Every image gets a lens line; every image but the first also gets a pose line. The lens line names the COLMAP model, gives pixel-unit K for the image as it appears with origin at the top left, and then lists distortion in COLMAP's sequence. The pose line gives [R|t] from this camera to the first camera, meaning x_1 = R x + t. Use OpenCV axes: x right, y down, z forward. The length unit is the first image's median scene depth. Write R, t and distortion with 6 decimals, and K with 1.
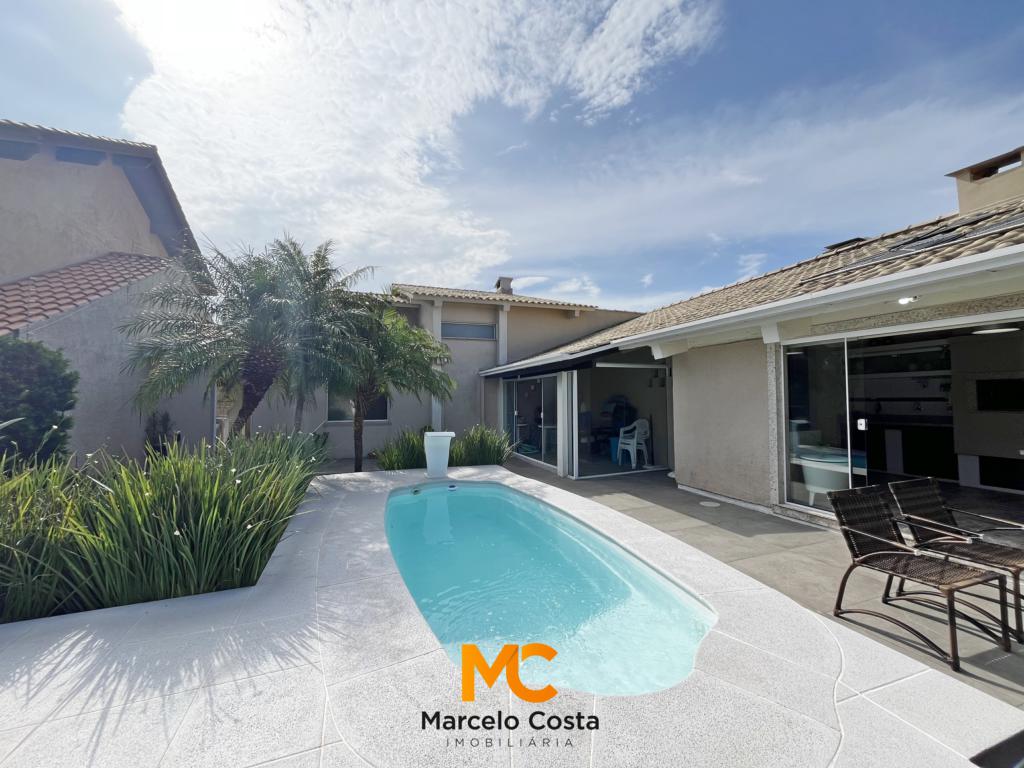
lens RADIAL K [[408.8, 0, 510.9], [0, 408.8, 384.7], [0, 0, 1]] dist [-0.006500, 0.000122]
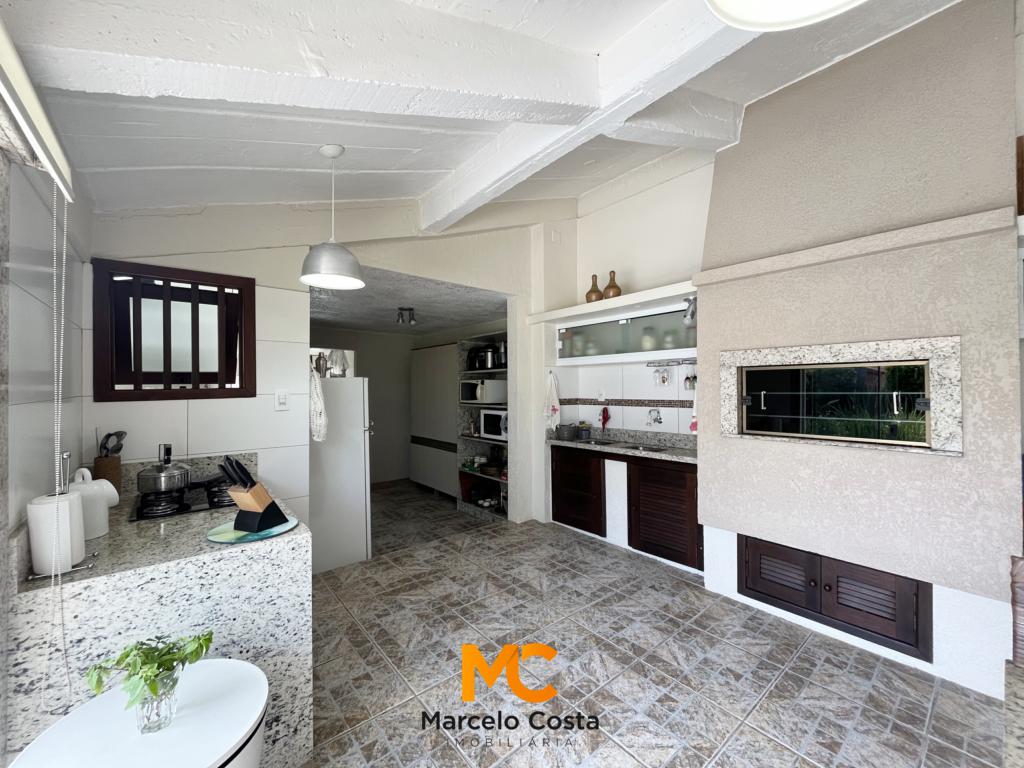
lens RADIAL K [[411.3, 0, 512.0], [0, 411.3, 384.0], [0, 0, 1]] dist [-0.001114, -0.000131]
pose [[0.945833, 0.003604, 0.324633, 0.720747], [-0.010032, 0.999785, 0.018128, 0.002238], [-0.324498, -0.020402, 0.945666, 0.610252]]
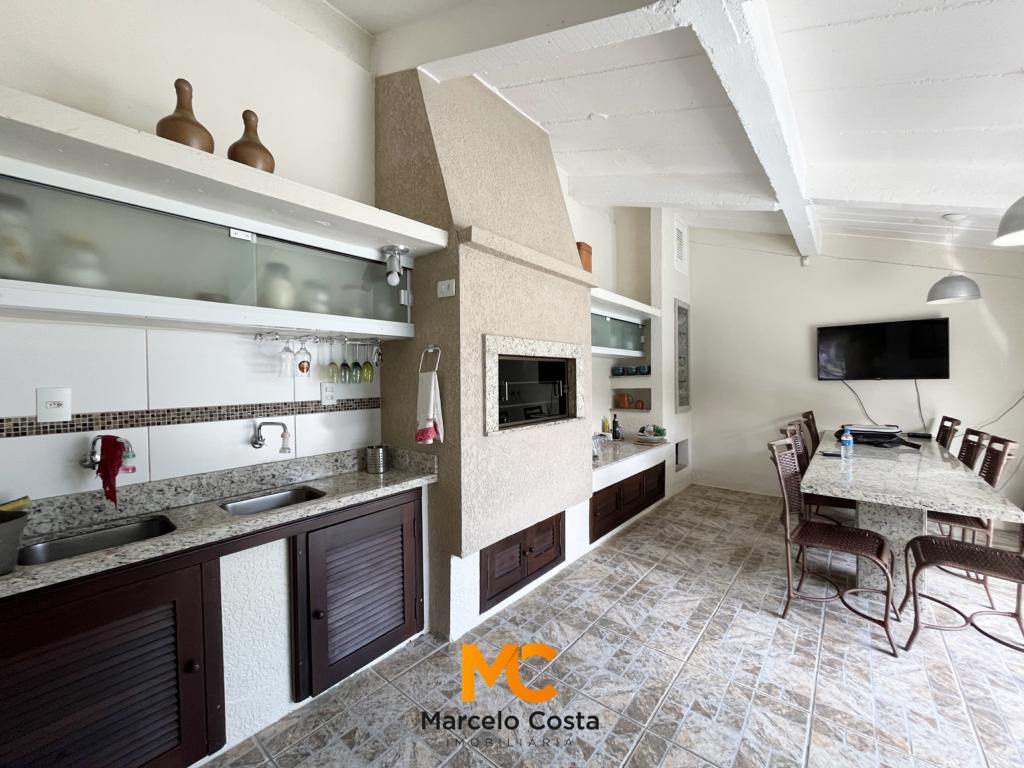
lens RADIAL K [[411.3, 0, 512.0], [0, 411.3, 384.0], [0, 0, 1]] dist [-0.001114, -0.000131]
pose [[-0.490595, 0.003495, 0.871381, 0.745511], [-0.009049, 0.999918, -0.009105, 0.020662], [-0.871341, -0.012352, -0.490523, 1.113618]]
